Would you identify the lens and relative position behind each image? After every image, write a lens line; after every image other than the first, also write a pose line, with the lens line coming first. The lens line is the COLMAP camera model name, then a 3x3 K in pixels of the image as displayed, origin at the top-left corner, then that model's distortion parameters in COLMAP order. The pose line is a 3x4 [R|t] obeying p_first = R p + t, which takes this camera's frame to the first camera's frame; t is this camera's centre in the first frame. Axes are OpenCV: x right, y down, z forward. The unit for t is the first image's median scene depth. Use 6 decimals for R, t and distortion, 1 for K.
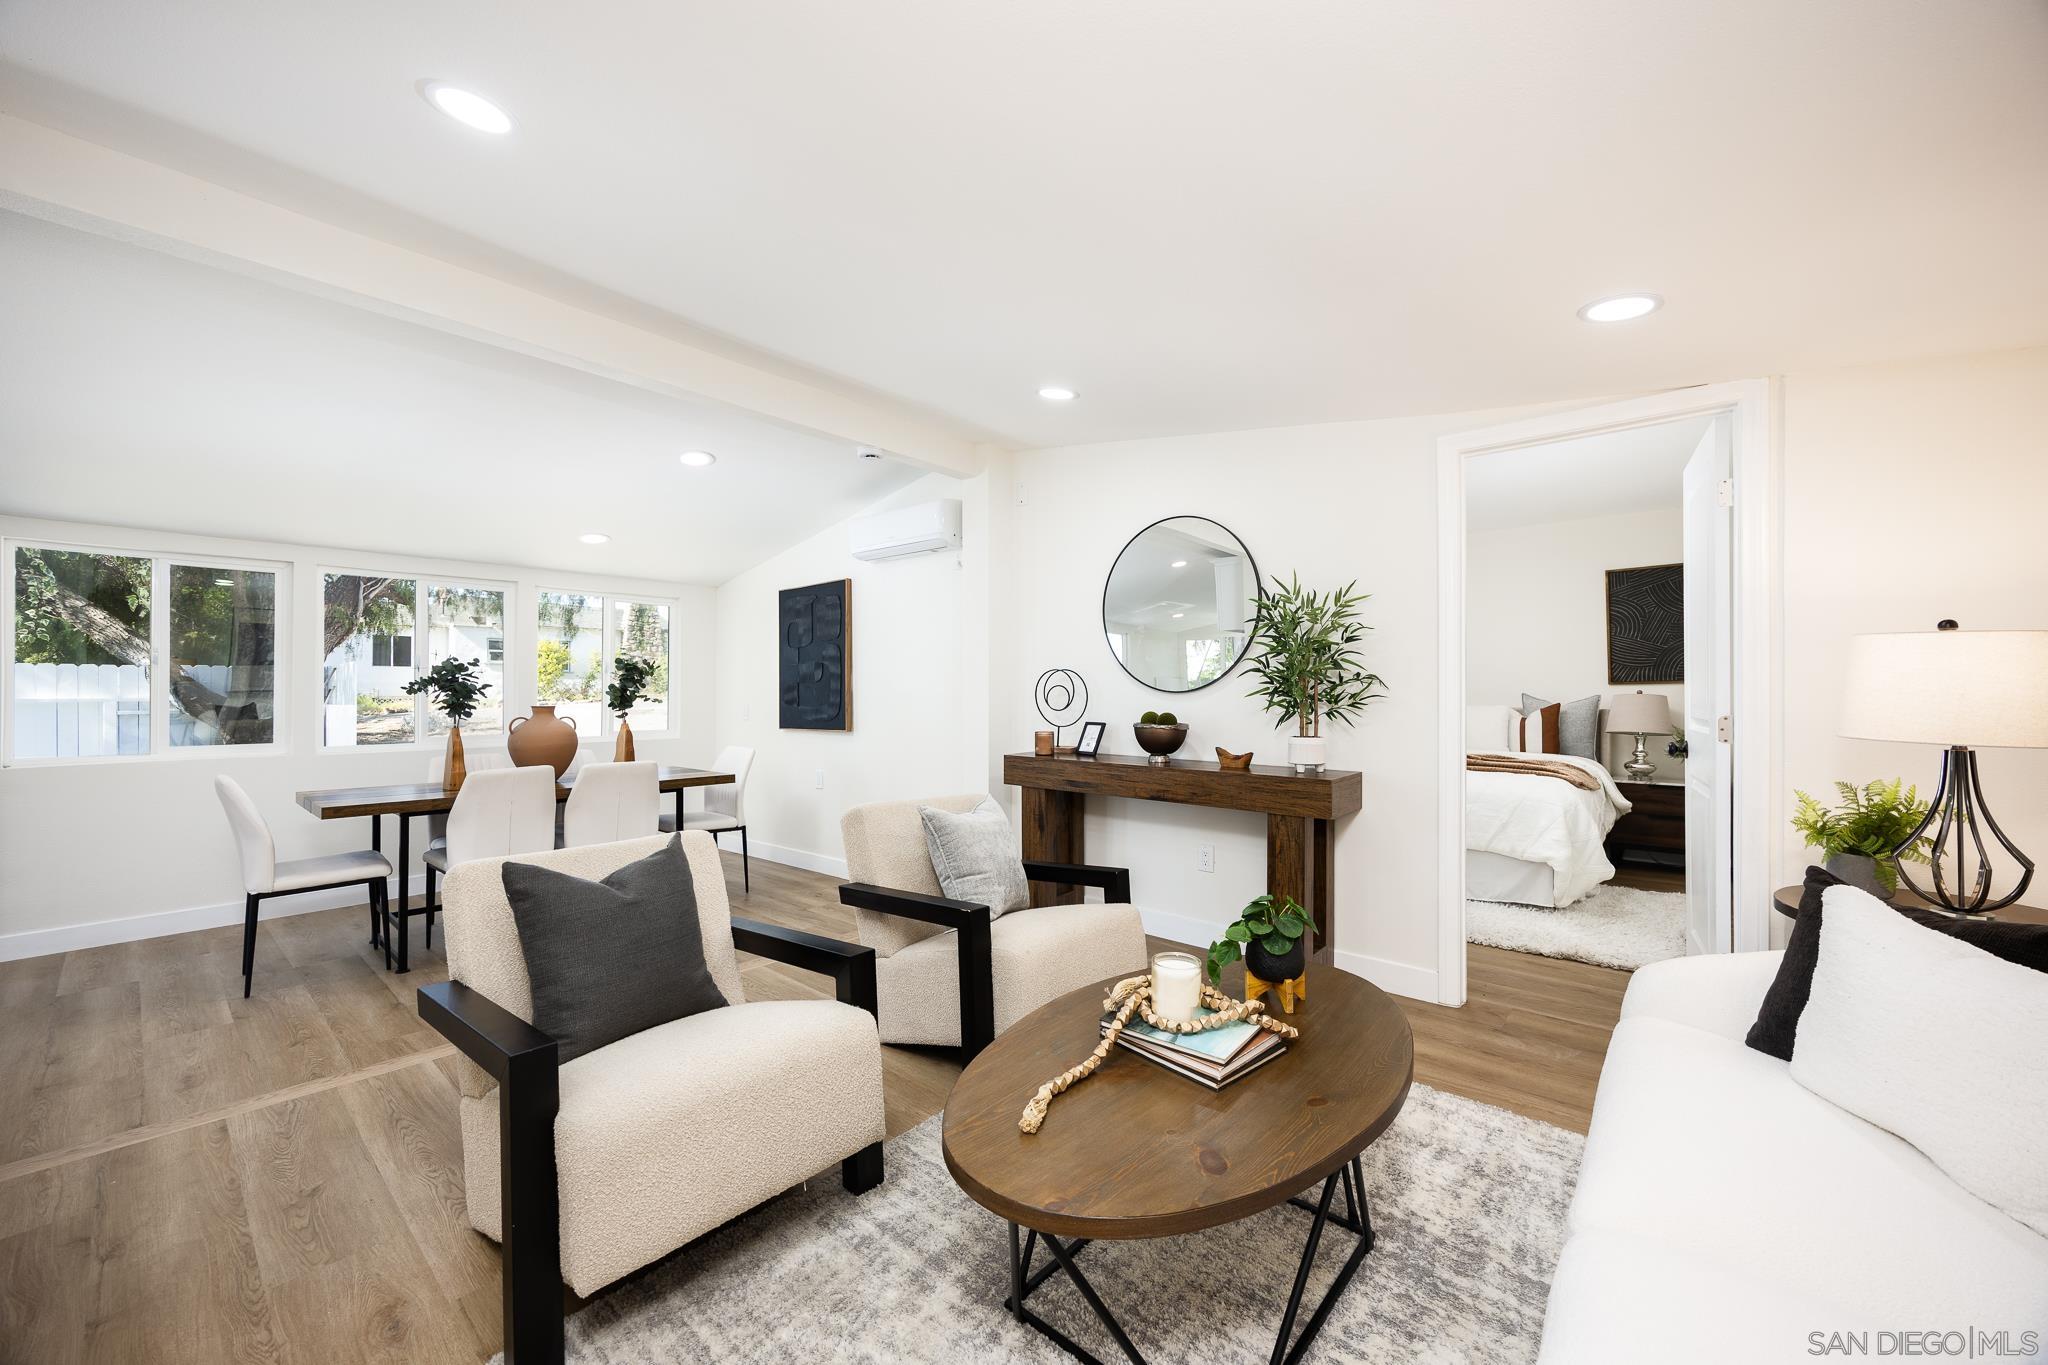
lens RADIAL K [[781.4, 0, 1023.4], [0, 781.4, 690.4], [0, 0, 1]] dist [-0.001104, -0.000079]
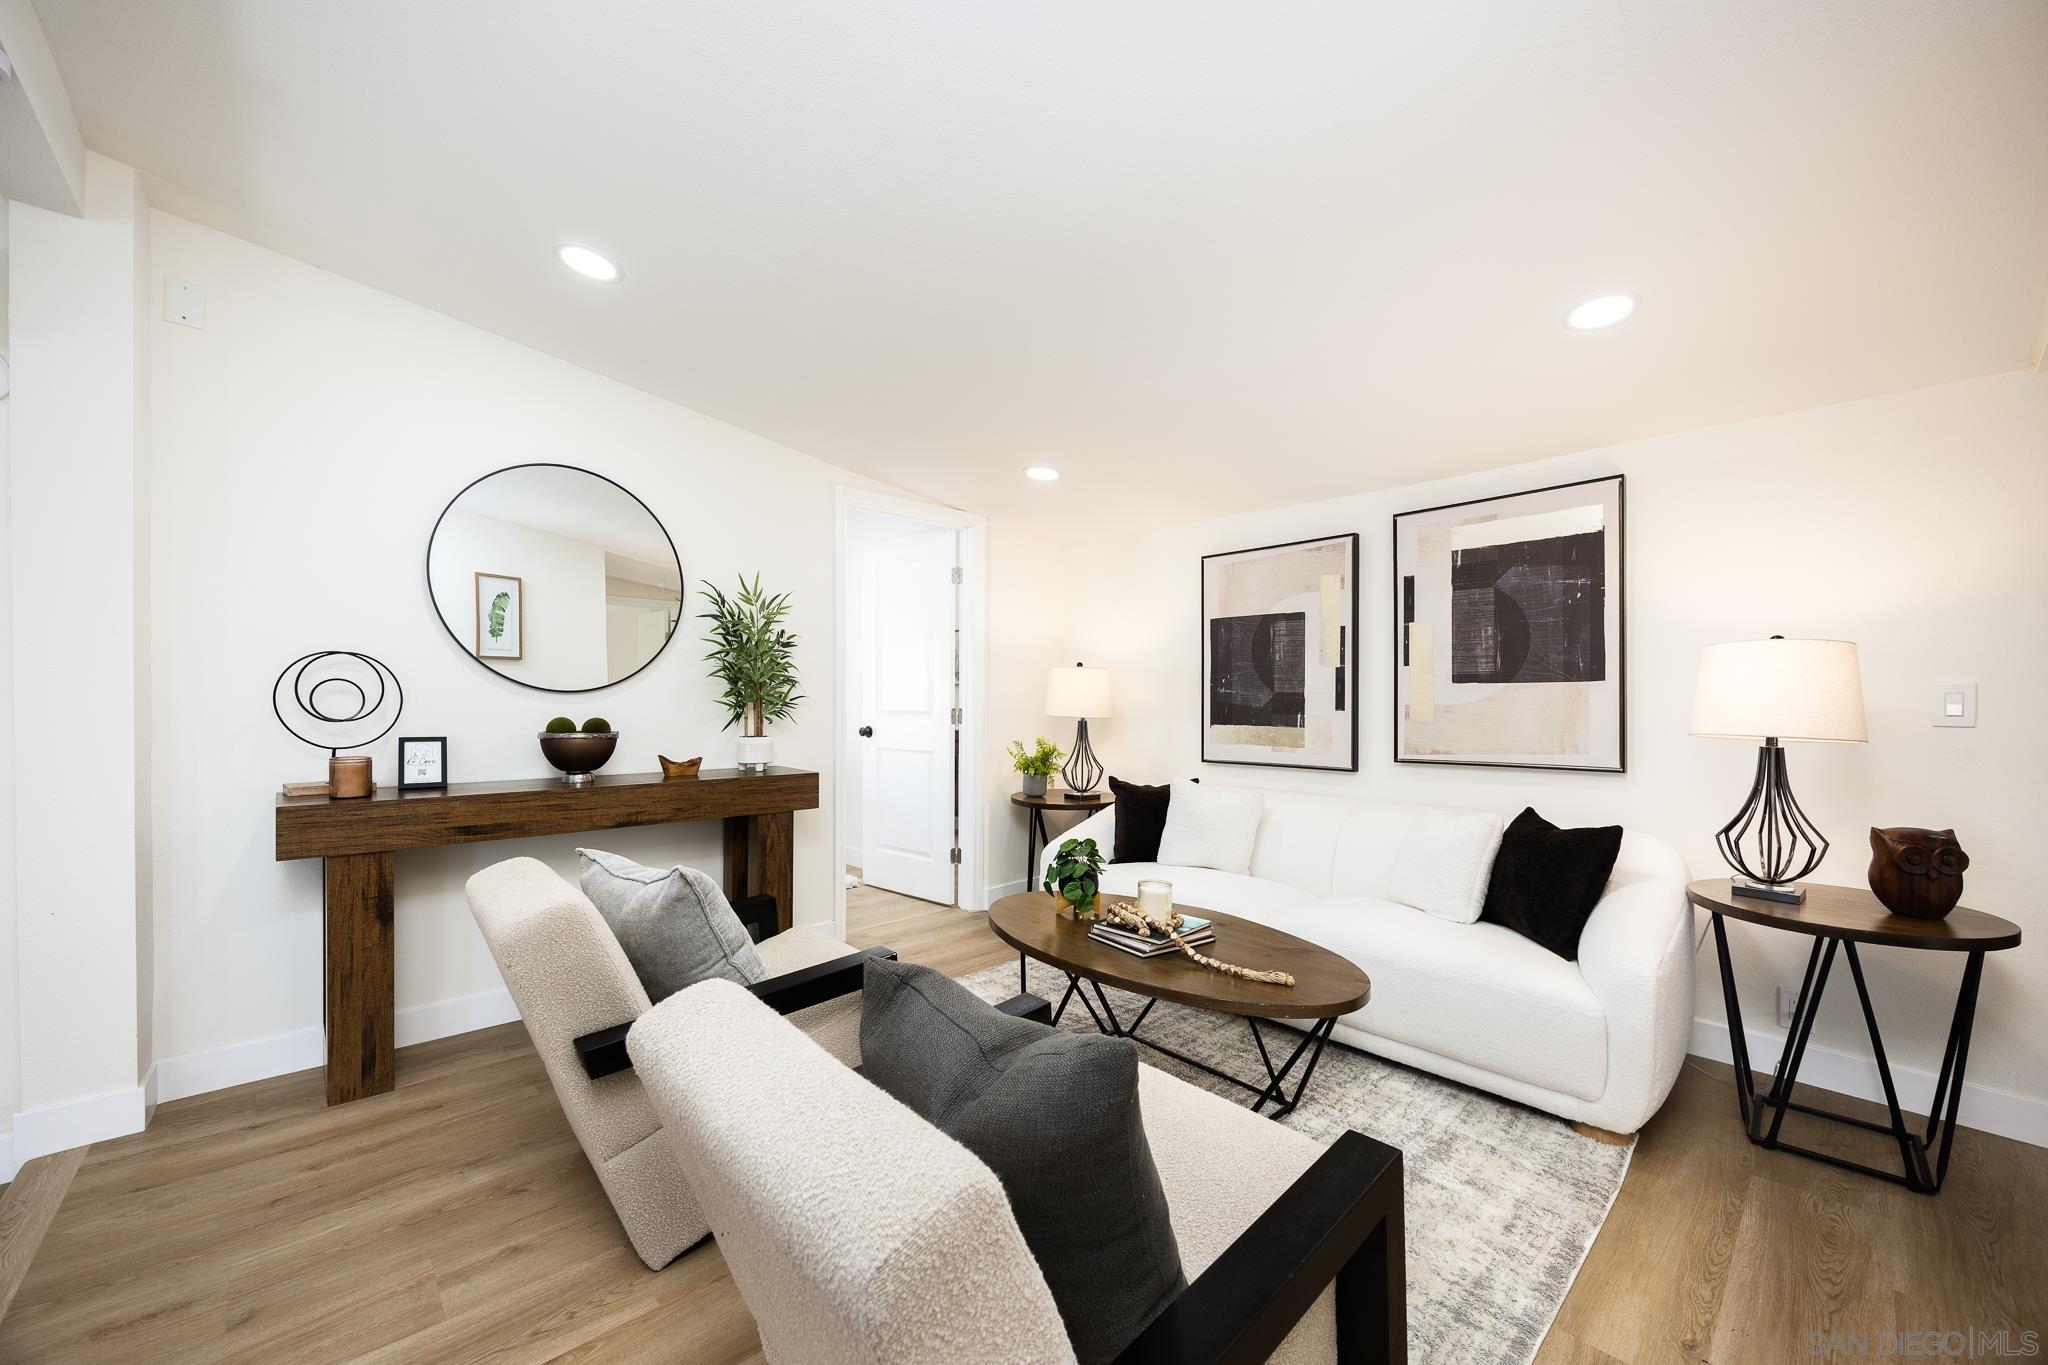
lens RADIAL K [[781.4, 0, 1023.4], [0, 781.4, 690.4], [0, 0, 1]] dist [-0.001104, -0.000079]
pose [[0.117252, 0.008197, 0.993068, -0.578069], [-0.006477, 0.999951, -0.007489, 0.003884], [-0.993081, -0.005554, 0.117300, 0.497884]]
